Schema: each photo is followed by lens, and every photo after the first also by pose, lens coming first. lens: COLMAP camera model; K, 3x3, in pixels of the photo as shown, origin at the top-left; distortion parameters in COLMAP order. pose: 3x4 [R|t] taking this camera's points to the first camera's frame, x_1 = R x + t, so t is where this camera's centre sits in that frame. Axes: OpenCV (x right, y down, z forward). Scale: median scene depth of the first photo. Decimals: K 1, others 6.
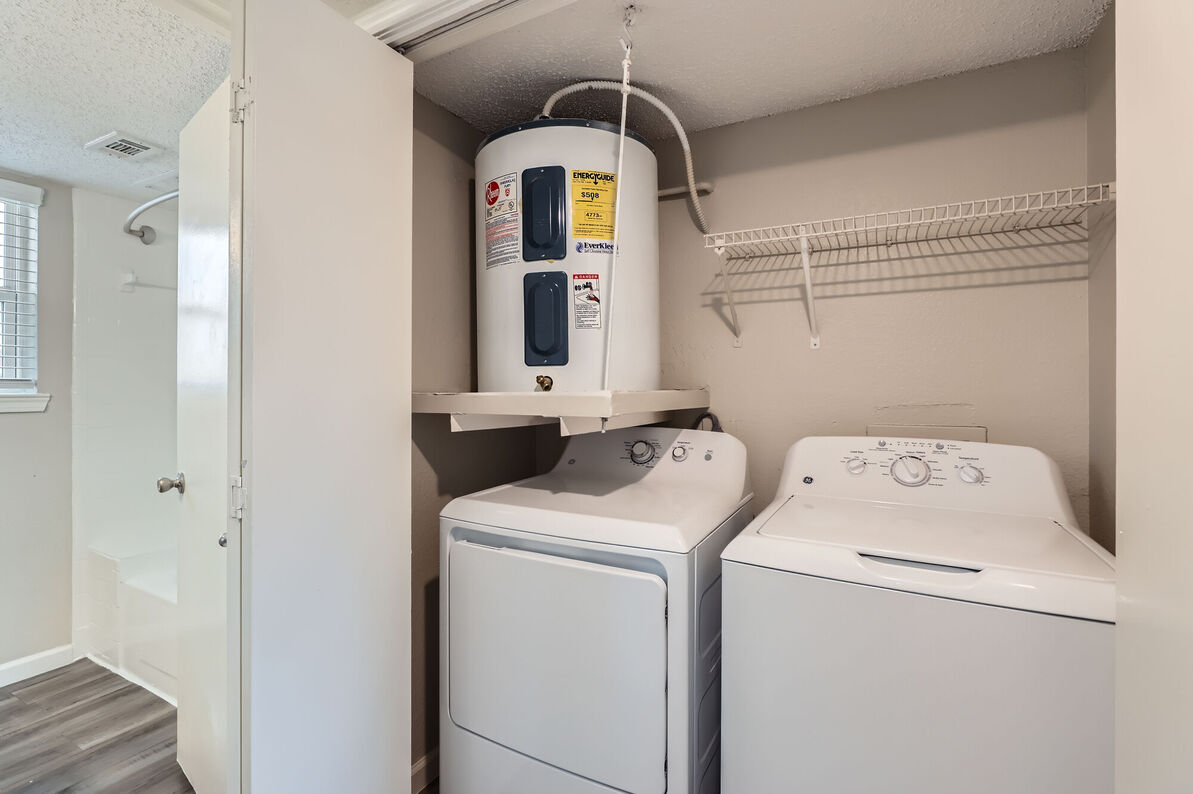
lens RADIAL K [[536.5, 0, 598.3], [0, 536.5, 391.5], [0, 0, 1]] dist [-0.006331, 0.000006]
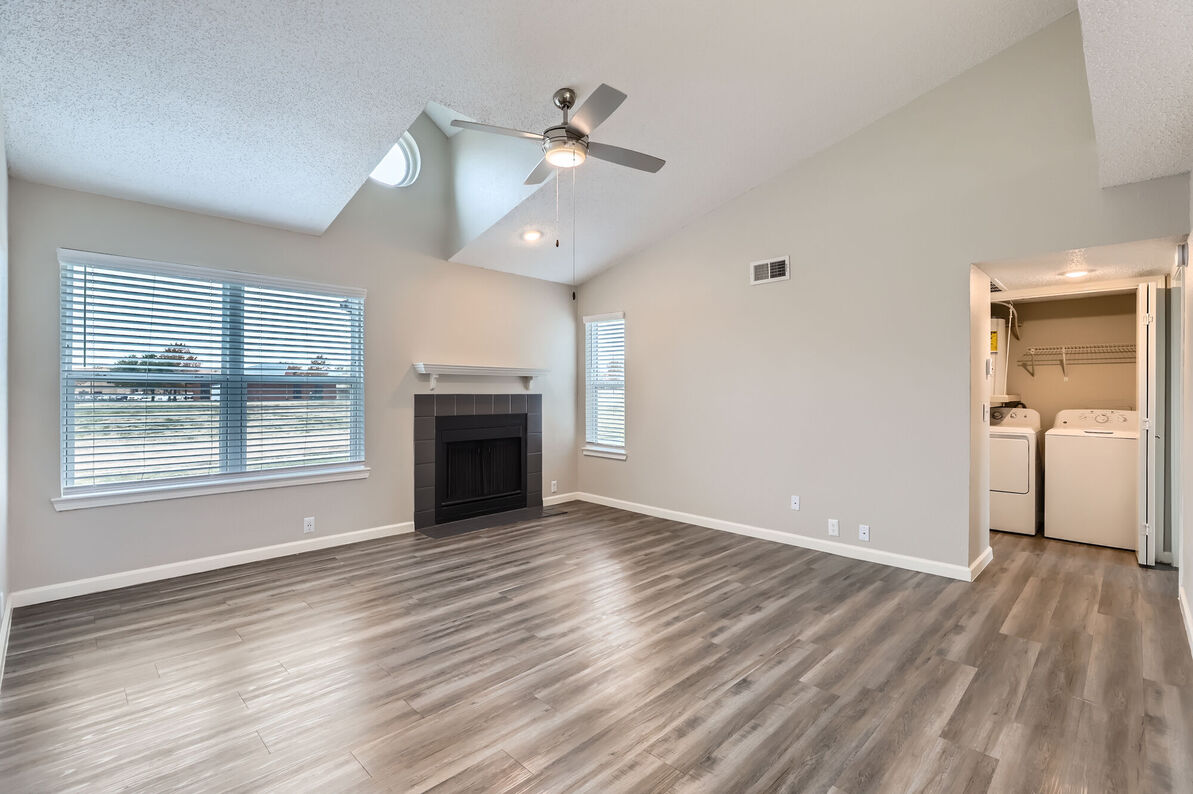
lens RADIAL K [[536.5, 0, 595.3], [0, 536.5, 393.5], [0, 0, 1]] dist [-0.006331, 0.000006]
pose [[0.961030, 0.001121, -0.276442, -1.220121], [0.000527, 0.999983, 0.005885, -0.027480], [0.276444, -0.005802, 0.961012, -2.439617]]
